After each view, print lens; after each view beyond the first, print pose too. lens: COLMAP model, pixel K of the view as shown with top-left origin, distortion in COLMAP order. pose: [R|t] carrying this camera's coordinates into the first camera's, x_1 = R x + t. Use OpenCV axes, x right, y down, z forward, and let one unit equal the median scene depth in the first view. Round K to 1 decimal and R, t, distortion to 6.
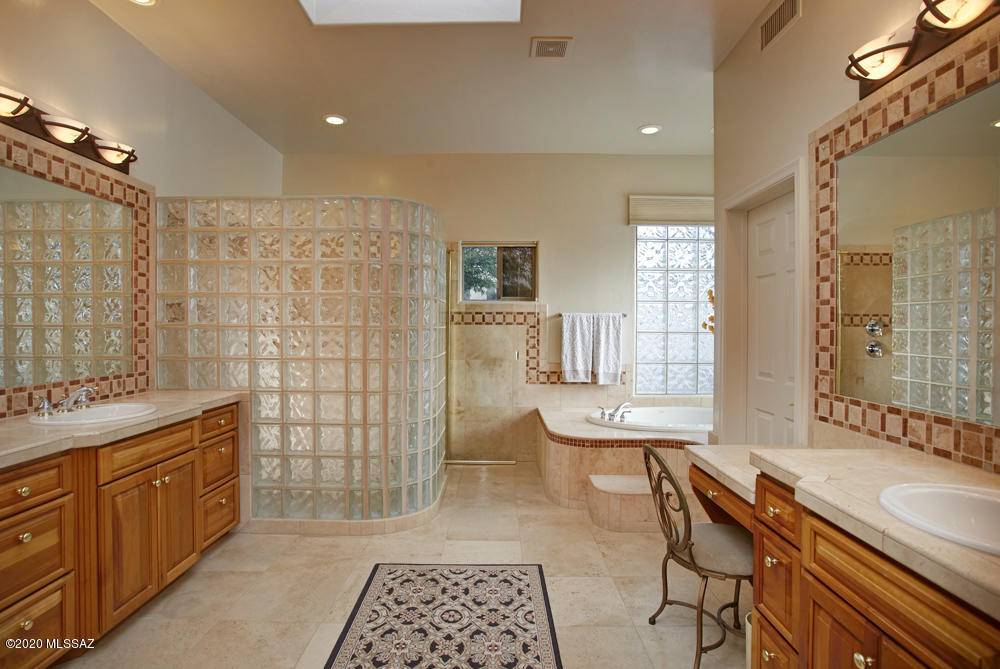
lens RADIAL K [[524.9, 0, 500.0], [0, 524.9, 334.5], [0, 0, 1]] dist [-0.001087, 0.000052]
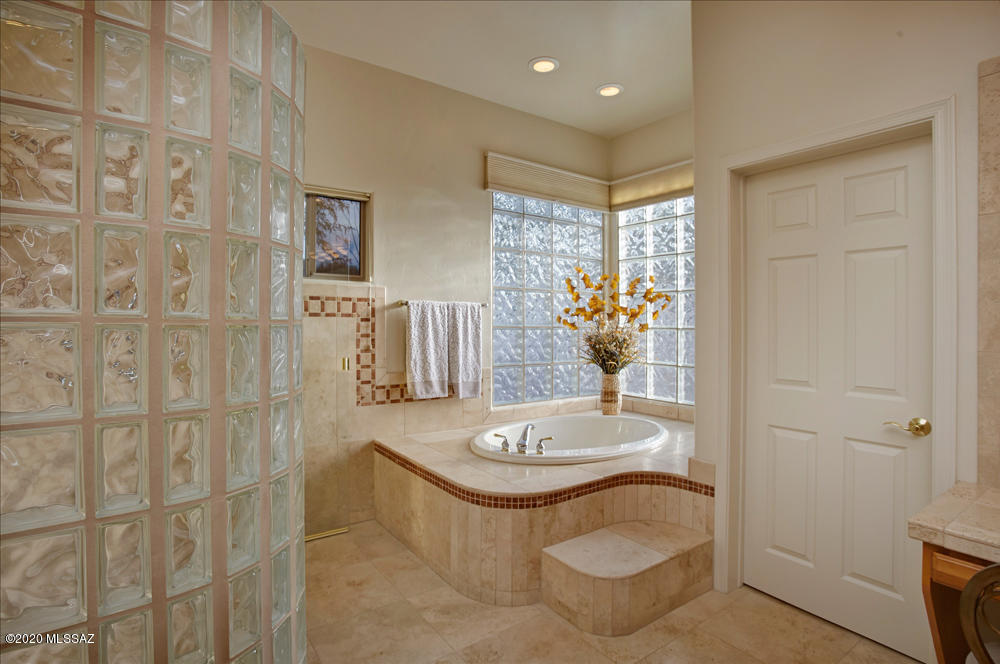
lens RADIAL K [[499.7, 0, 500.0], [0, 499.7, 332.0], [0, 0, 1]] dist [-0.064199, 0.017868]
pose [[0.817350, -0.008434, 0.576079, -0.165056], [0.003569, 0.999948, 0.009576, -0.004822], [-0.576130, -0.005771, 0.817338, 0.392679]]
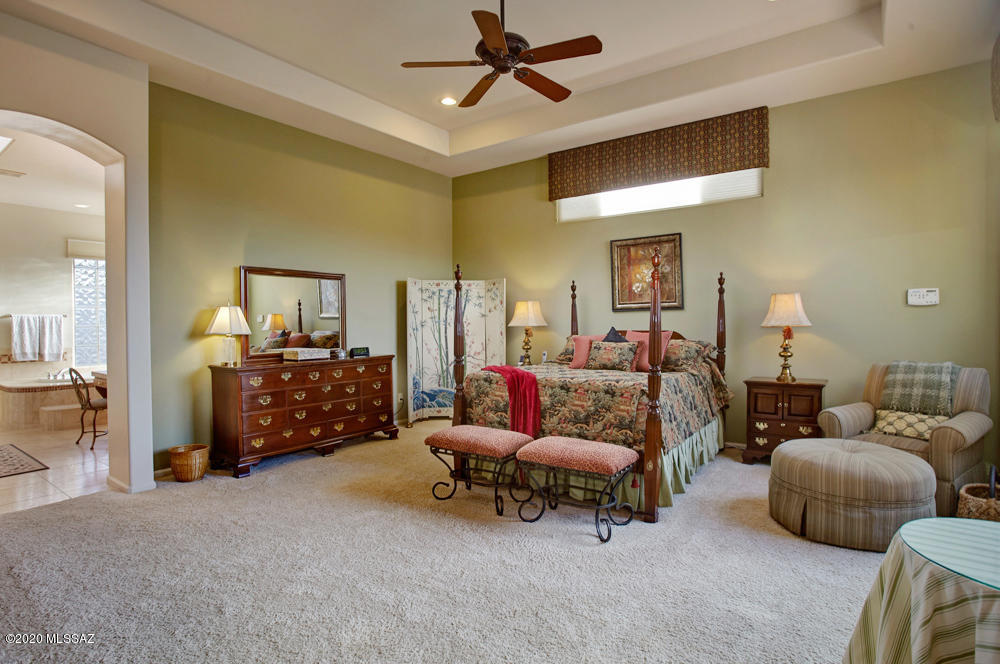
lens RADIAL K [[499.7, 0, 500.0], [0, 499.7, 332.0], [0, 0, 1]] dist [-0.064199, 0.017868]
pose [[0.577680, -0.016946, 0.816088, -0.178406], [0.012895, 0.999849, 0.011634, 0.010894], [-0.816162, 0.003802, 0.577811, -0.877004]]
